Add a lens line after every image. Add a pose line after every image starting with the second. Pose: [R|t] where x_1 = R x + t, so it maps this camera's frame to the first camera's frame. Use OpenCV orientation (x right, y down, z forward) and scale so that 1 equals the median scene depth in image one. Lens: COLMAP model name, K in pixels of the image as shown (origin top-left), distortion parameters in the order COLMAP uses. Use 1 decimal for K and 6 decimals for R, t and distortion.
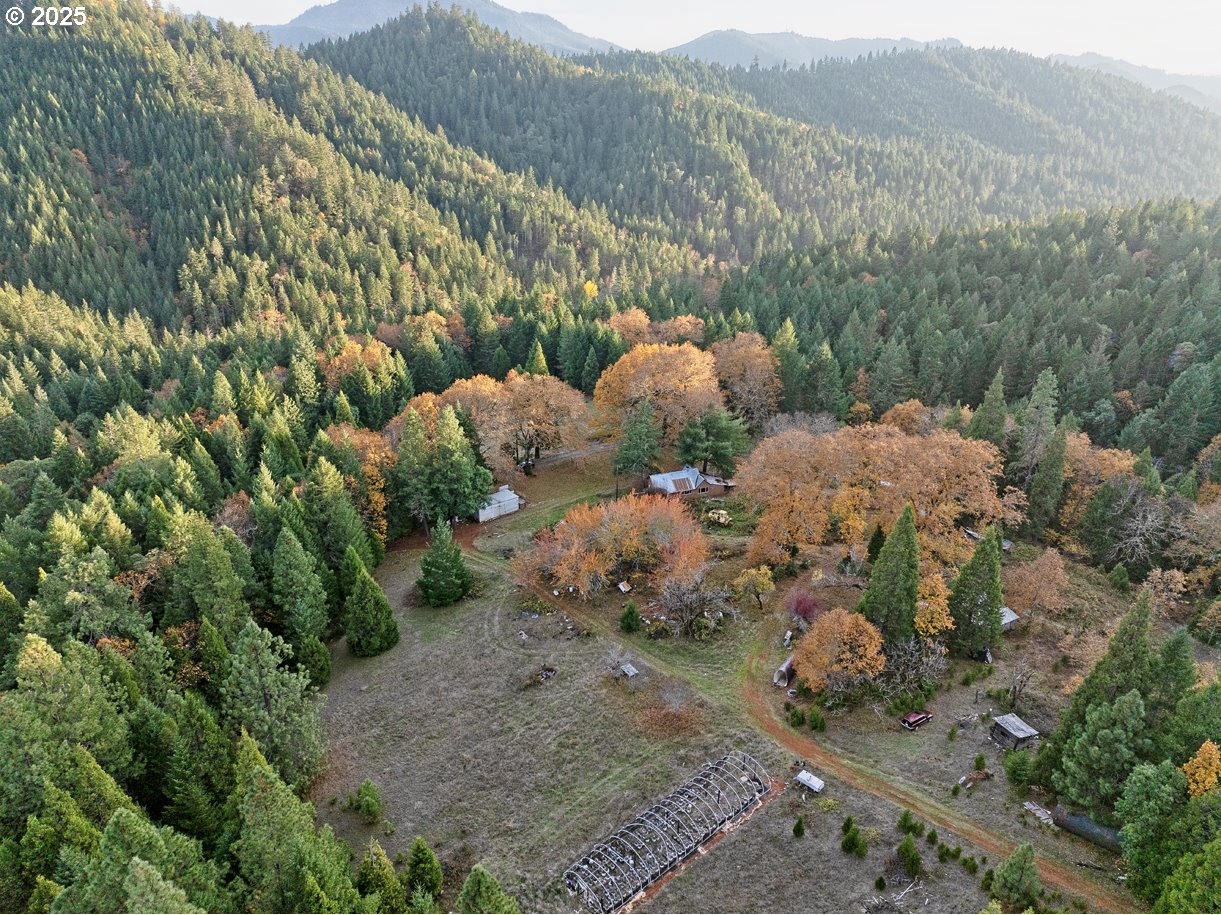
lens RADIAL K [[868.9, 0, 610.5], [0, 868.9, 457.5], [0, 0, 1]] dist [-0.053041, 0.029948]
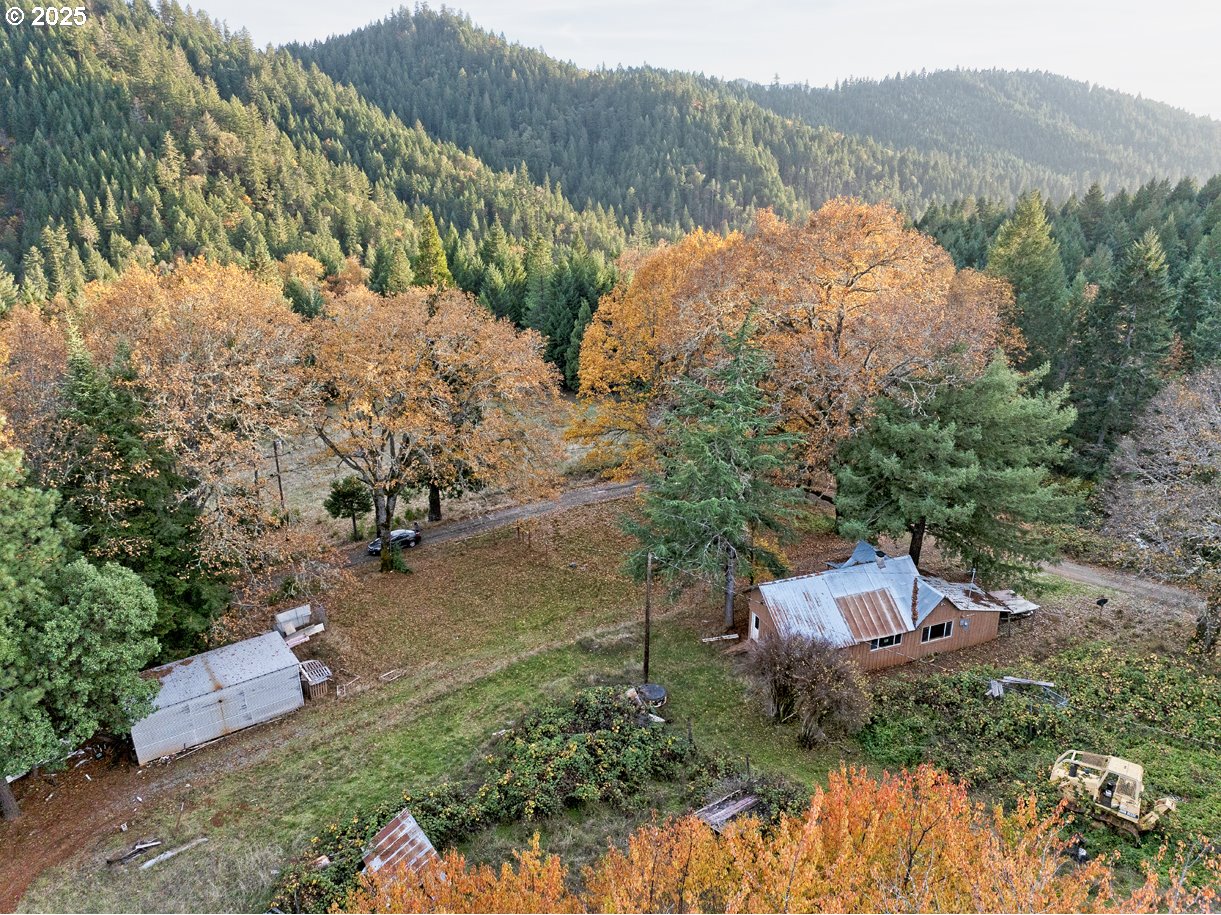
lens RADIAL K [[868.9, 0, 610.5], [0, 868.9, 457.5], [0, 0, 1]] dist [-0.053041, 0.029948]
pose [[0.999932, -0.003690, -0.011081, -0.000237], [0.003013, 0.998161, -0.060547, -0.001114], [0.011284, 0.060510, 0.998104, 0.191088]]
